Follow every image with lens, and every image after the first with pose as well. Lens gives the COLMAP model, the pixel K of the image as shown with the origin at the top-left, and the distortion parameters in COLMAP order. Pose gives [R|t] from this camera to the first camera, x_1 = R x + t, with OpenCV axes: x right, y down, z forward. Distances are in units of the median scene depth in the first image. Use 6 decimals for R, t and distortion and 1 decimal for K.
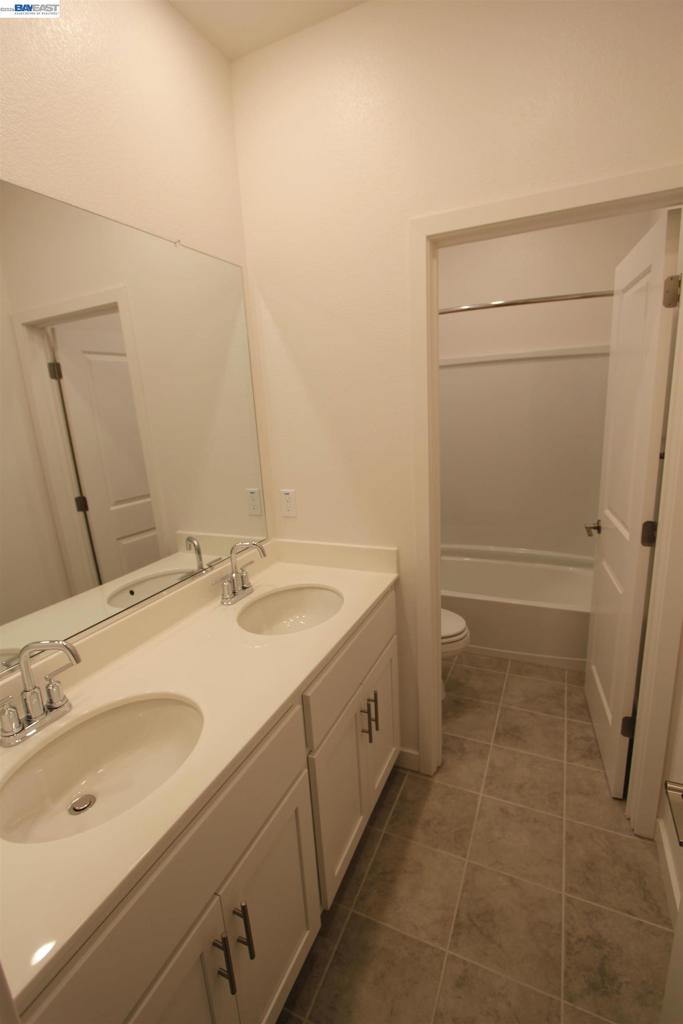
lens RADIAL K [[471.5, 0, 343.4], [0, 471.5, 520.6], [0, 0, 1]] dist [-0.027288, 0.000518]
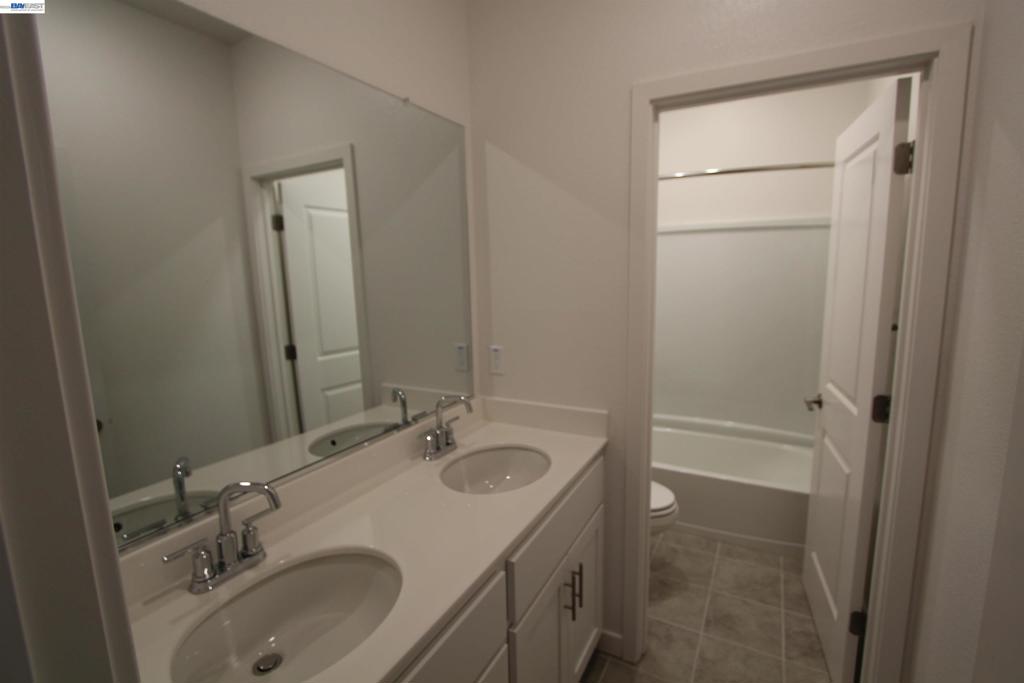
lens RADIAL K [[471.5, 0, 515.7], [0, 471.5, 342.7], [0, 0, 1]] dist [-0.027288, 0.000518]
pose [[0.997295, 0.045980, -0.057349, -0.023125], [-0.051171, 0.994389, -0.092589, 0.016391], [0.052770, 0.095273, 0.994052, 0.021450]]
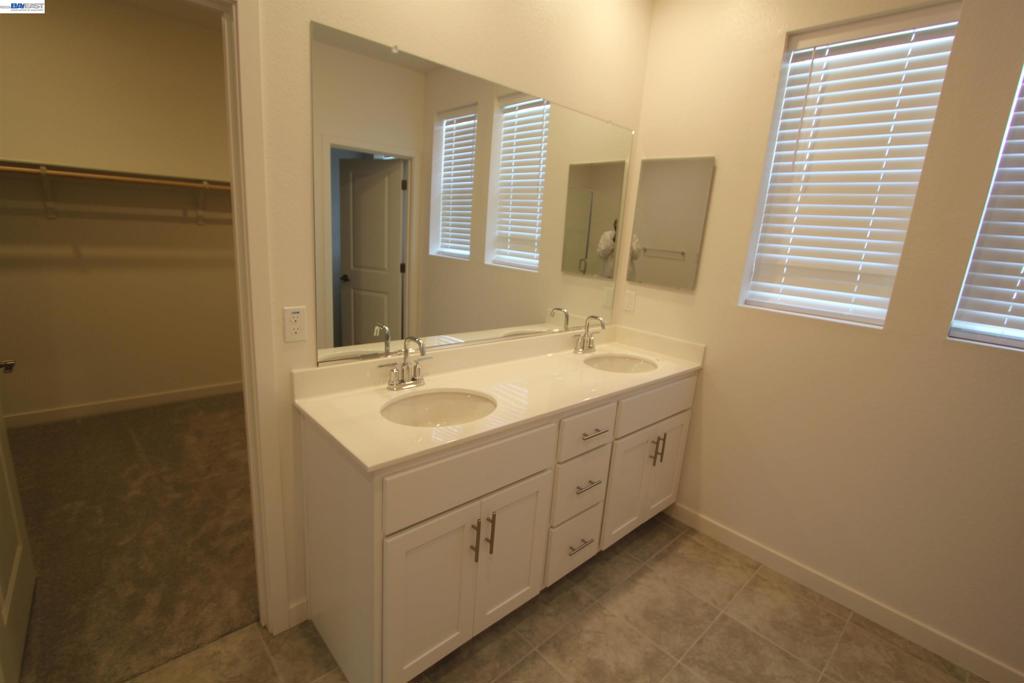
lens RADIAL K [[471.5, 0, 511.5], [0, 471.5, 341.3], [0, 0, 1]] dist [-0.027288, 0.000518]
pose [[0.920890, 0.205835, -0.331049, 0.043351], [-0.212598, 0.977007, 0.016077, 0.137210], [0.326747, 0.055576, 0.943476, -0.427824]]
